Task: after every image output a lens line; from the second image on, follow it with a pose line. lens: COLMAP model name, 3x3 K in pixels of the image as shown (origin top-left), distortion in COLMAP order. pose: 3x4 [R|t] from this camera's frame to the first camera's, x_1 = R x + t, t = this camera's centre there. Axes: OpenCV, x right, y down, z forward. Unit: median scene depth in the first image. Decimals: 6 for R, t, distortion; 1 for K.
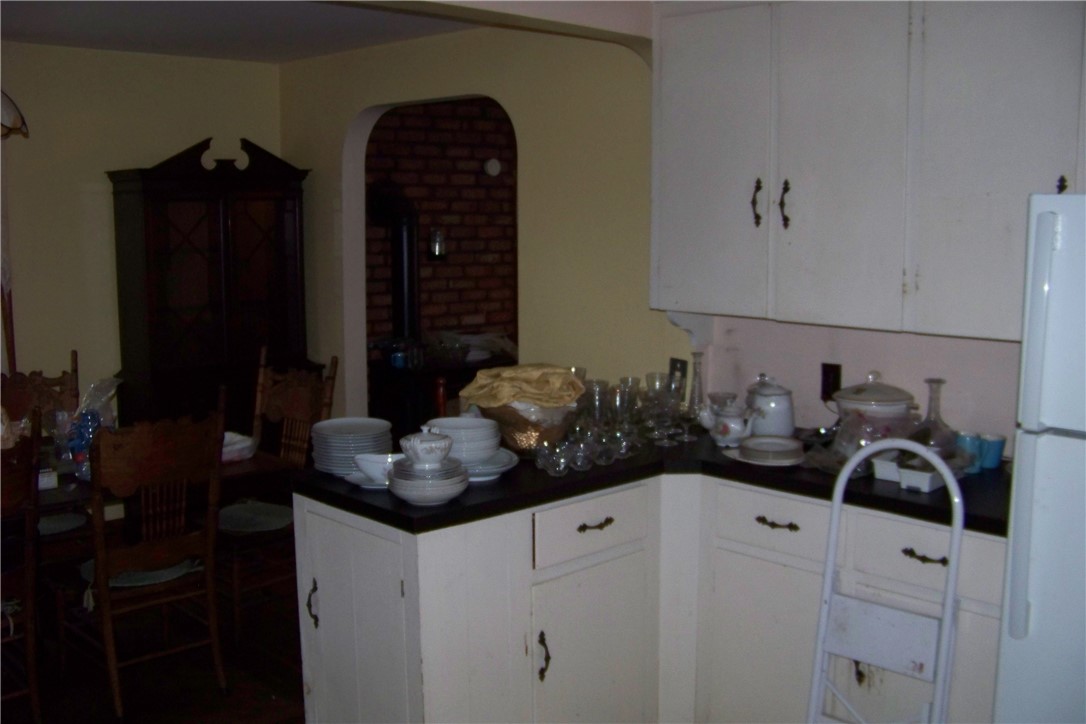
lens RADIAL K [[1130.9, 0, 543.0], [0, 1130.9, 362.0], [0, 0, 1]] dist [-0.255132, -0.009173]
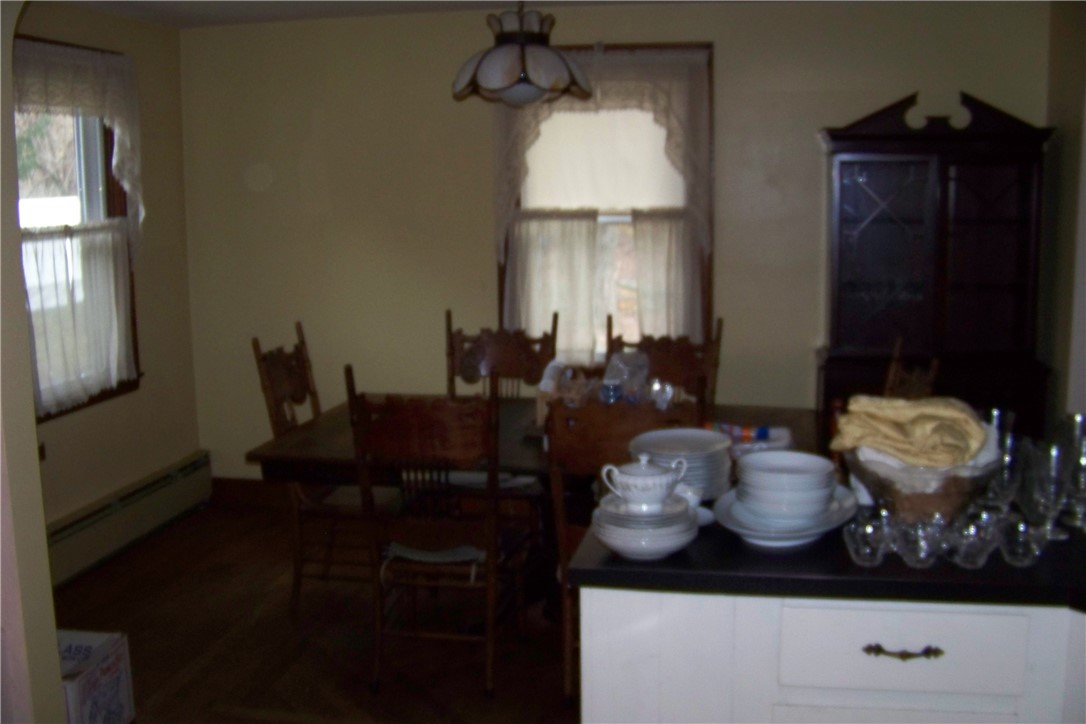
lens RADIAL K [[1113.4, 0, 543.0], [0, 1113.4, 362.0], [0, 0, 1]] dist [-0.137703, -0.001000]
pose [[0.574764, 0.121256, -0.809286, 0.191365], [-0.098374, 0.992027, 0.078770, -0.024166], [0.812385, 0.034338, 0.582110, 0.204963]]
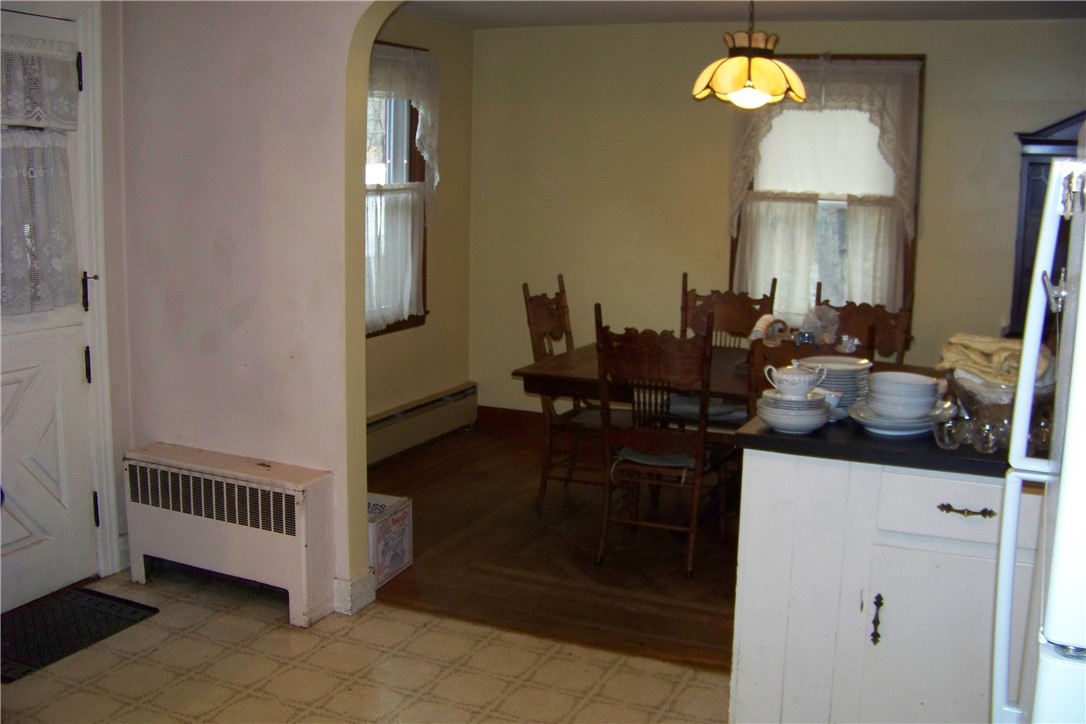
lens RADIAL K [[1143.8, 0, 543.0], [0, 1143.8, 362.0], [0, 0, 1]] dist [-0.242622, 0.306309]
pose [[0.369290, 0.164896, -0.914568, 0.335308], [-0.146988, 0.982108, 0.117721, -0.013980], [0.917616, 0.090957, 0.386921, 0.142924]]
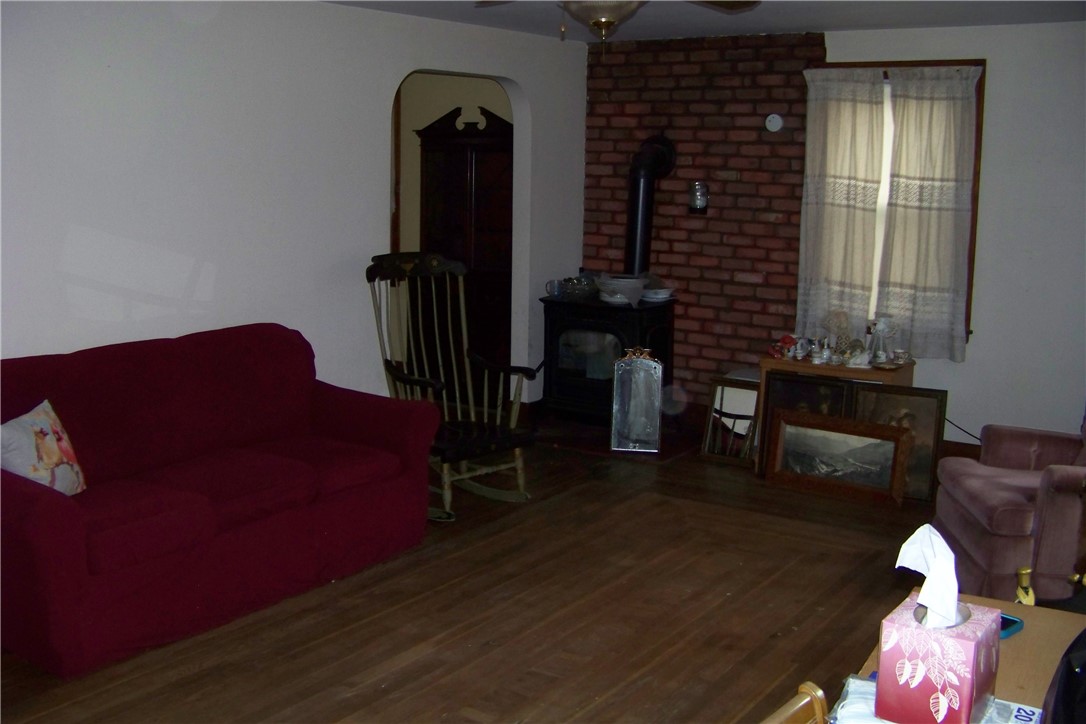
lens RADIAL K [[1160.5, 0, 524.5], [0, 1160.5, 349.6], [0, 0, 1]] dist [-0.252546, 0.333884]
pose [[0.183538, 0.160479, -0.969825, 0.917571], [-0.146126, 0.980077, 0.134522, -0.085343], [0.972091, 0.117026, 0.203331, 0.633151]]
